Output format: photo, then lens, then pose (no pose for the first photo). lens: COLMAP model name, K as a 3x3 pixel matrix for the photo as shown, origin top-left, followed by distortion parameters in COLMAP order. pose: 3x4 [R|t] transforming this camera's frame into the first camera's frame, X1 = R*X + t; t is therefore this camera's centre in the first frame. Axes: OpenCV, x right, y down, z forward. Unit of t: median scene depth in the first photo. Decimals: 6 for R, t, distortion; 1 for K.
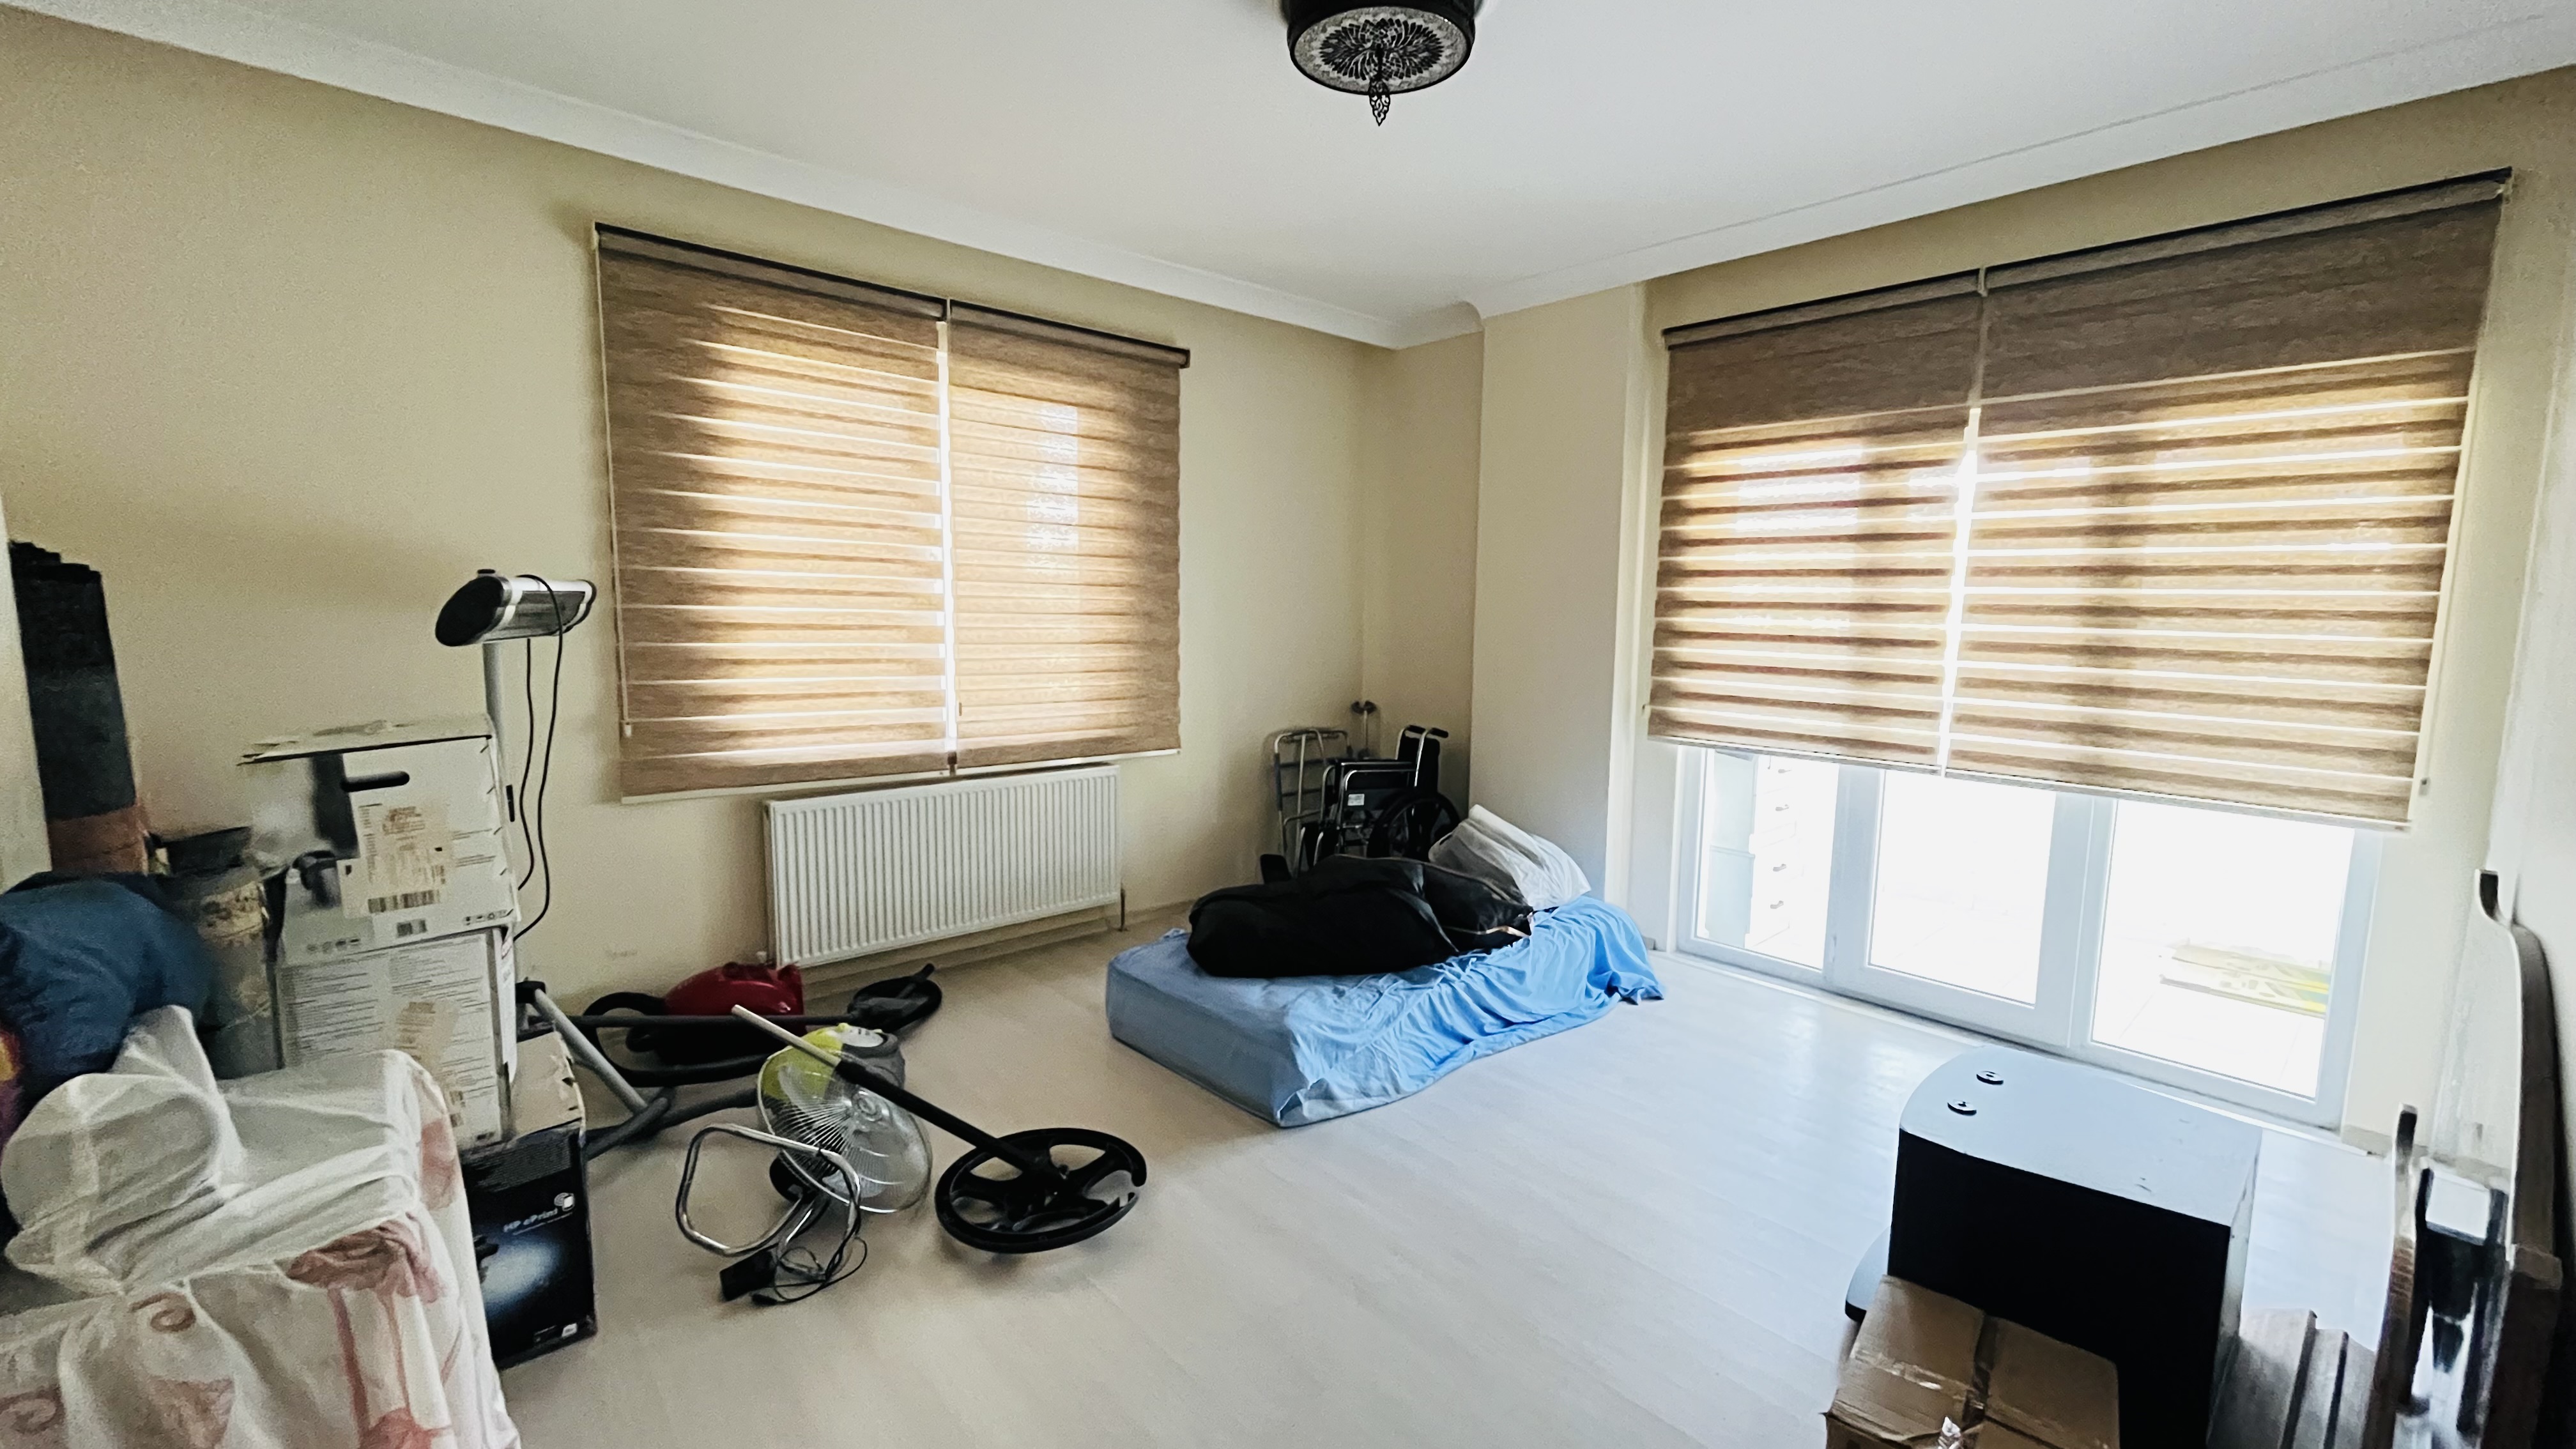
lens RADIAL K [[1040.2, 0, 1274.8], [0, 1040.2, 723.6], [0, 0, 1]] dist [-0.002041, -0.000060]
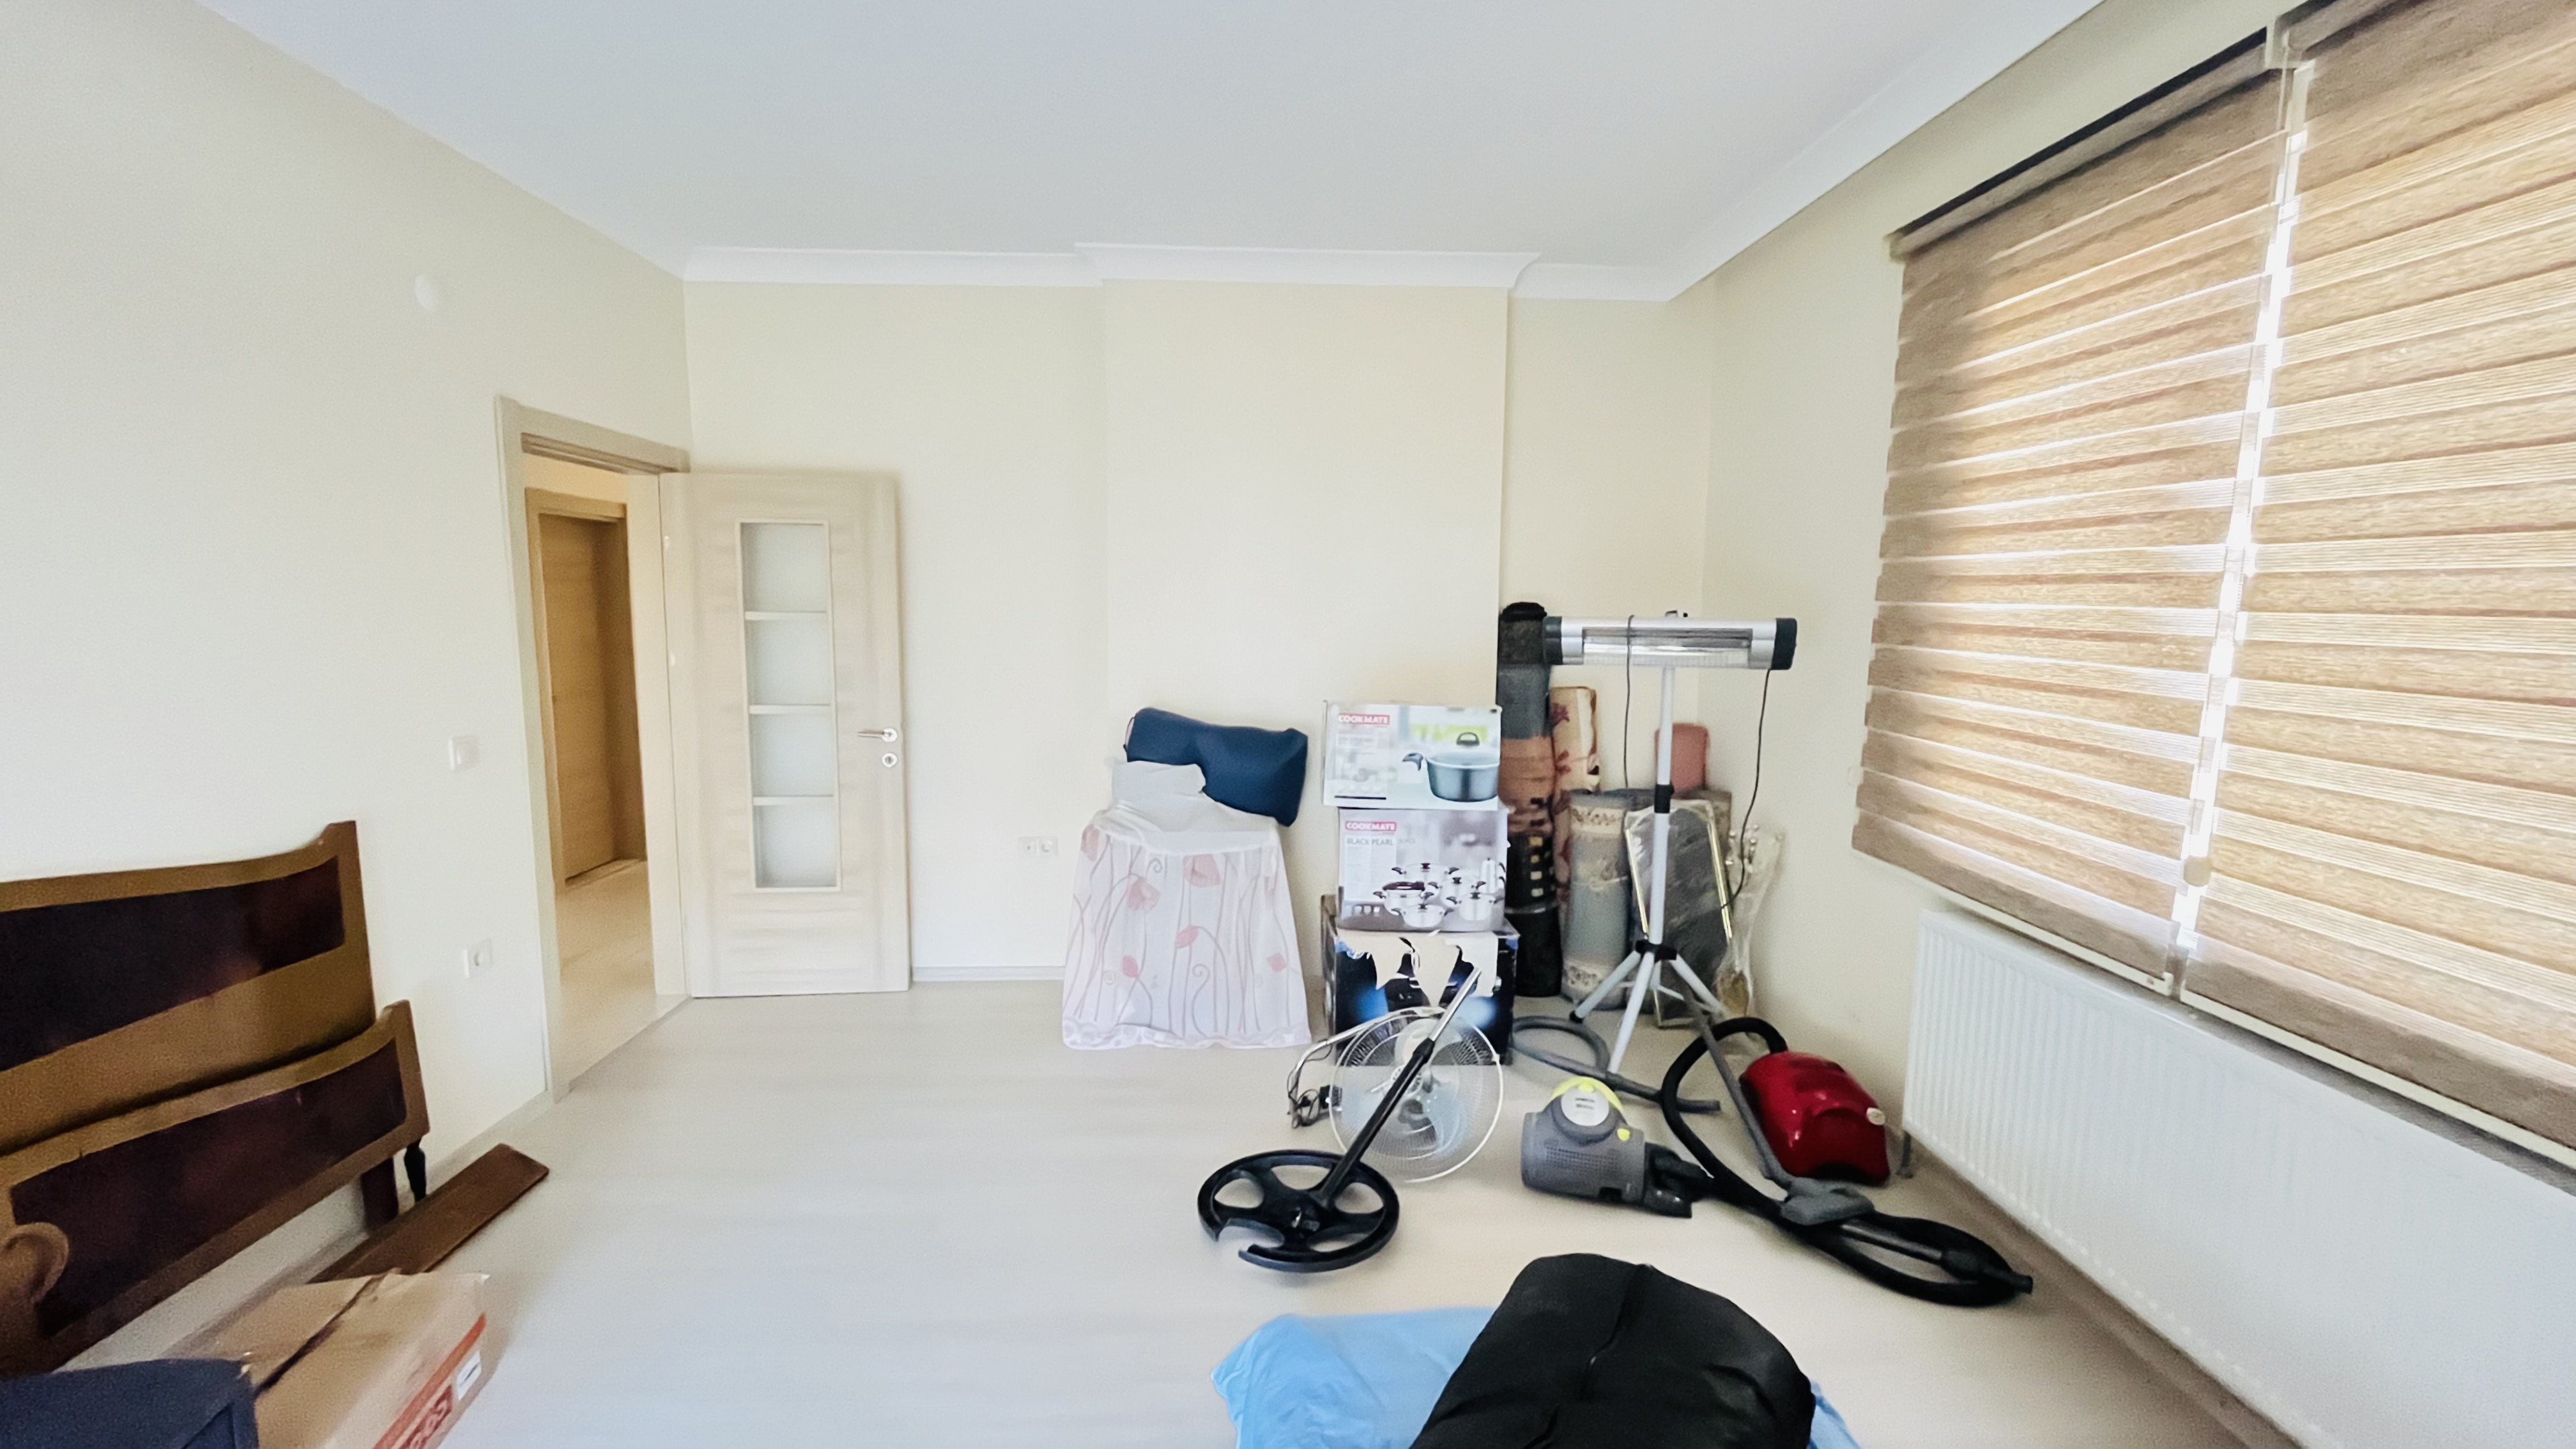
lens RADIAL K [[1040.2, 0, 1295.8], [0, 1040.2, 741.2], [0, 0, 1]] dist [-0.002041, -0.000060]
pose [[-0.610994, 0.081498, -0.787429, 0.348702], [-0.110202, 0.976245, 0.186549, -0.122323], [0.783927, 0.200757, -0.587499, 0.970203]]
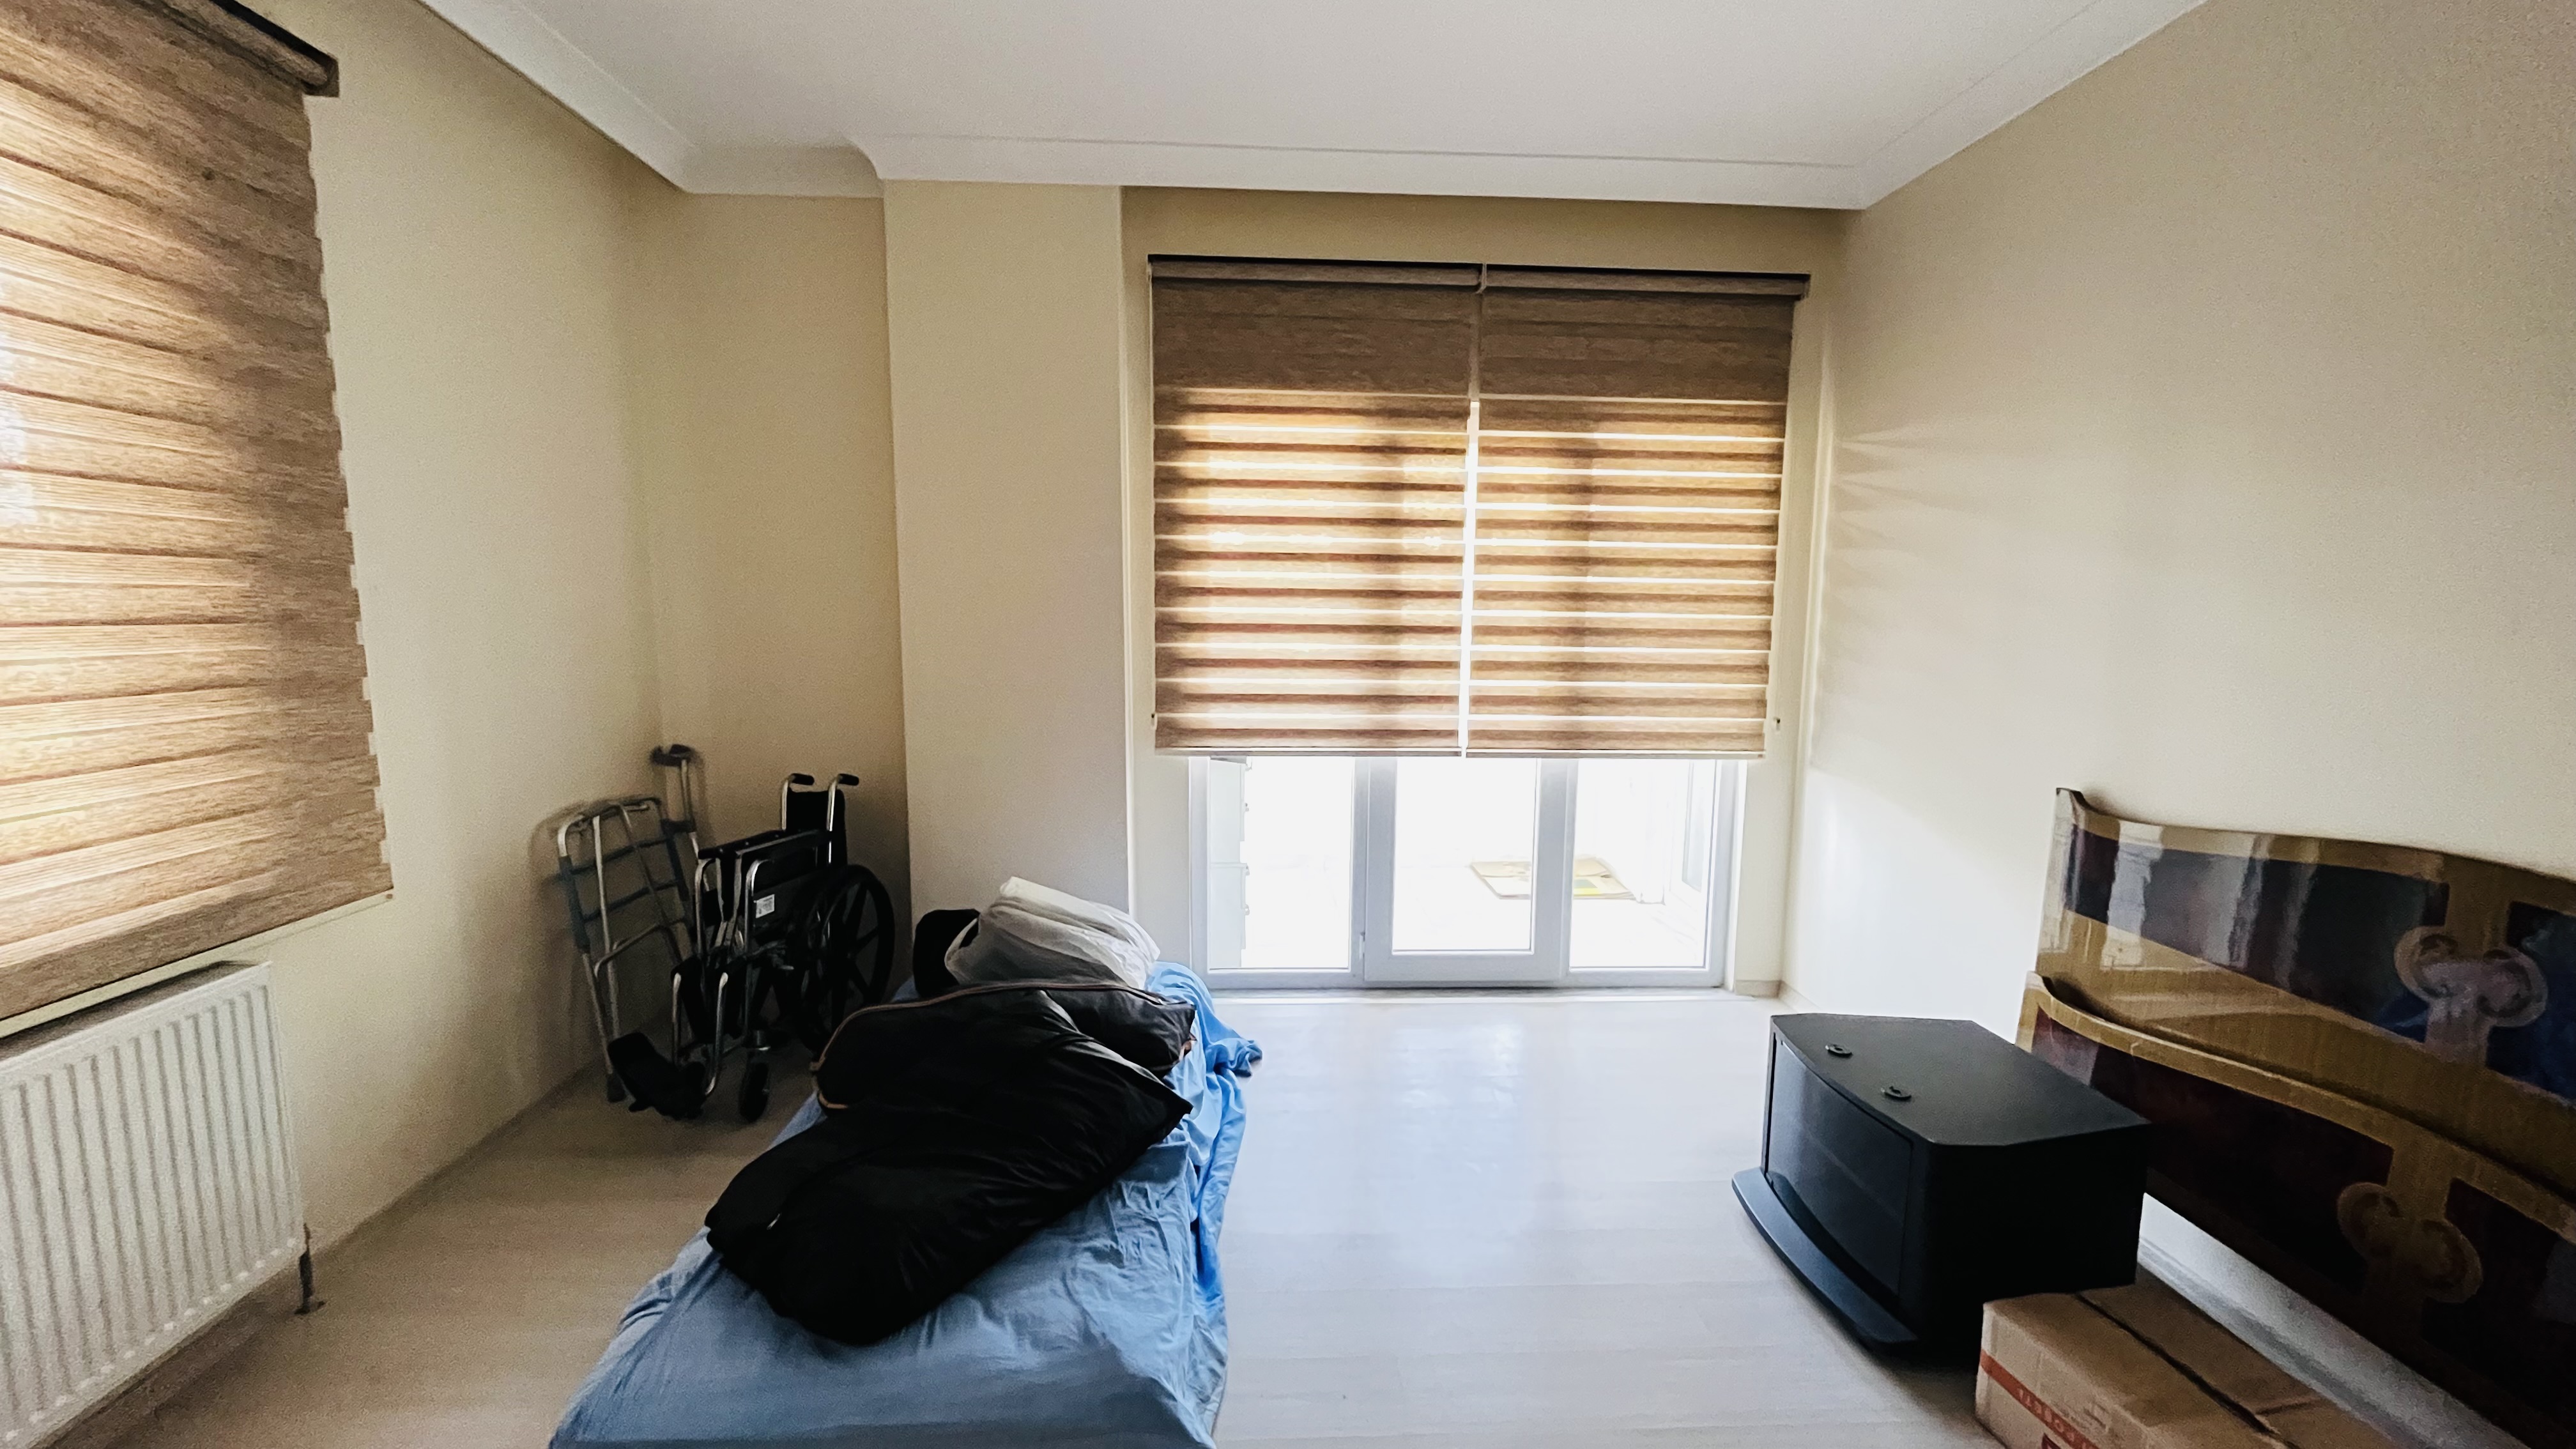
lens RADIAL K [[1040.2, 0, 1290.7], [0, 1040.2, 725.2], [0, 0, 1]] dist [-0.002041, -0.000060]
pose [[0.624768, -0.103931, 0.773862, -0.241635], [0.090631, 0.994055, 0.060334, -0.053873], [-0.775533, 0.032441, 0.630473, 0.435343]]
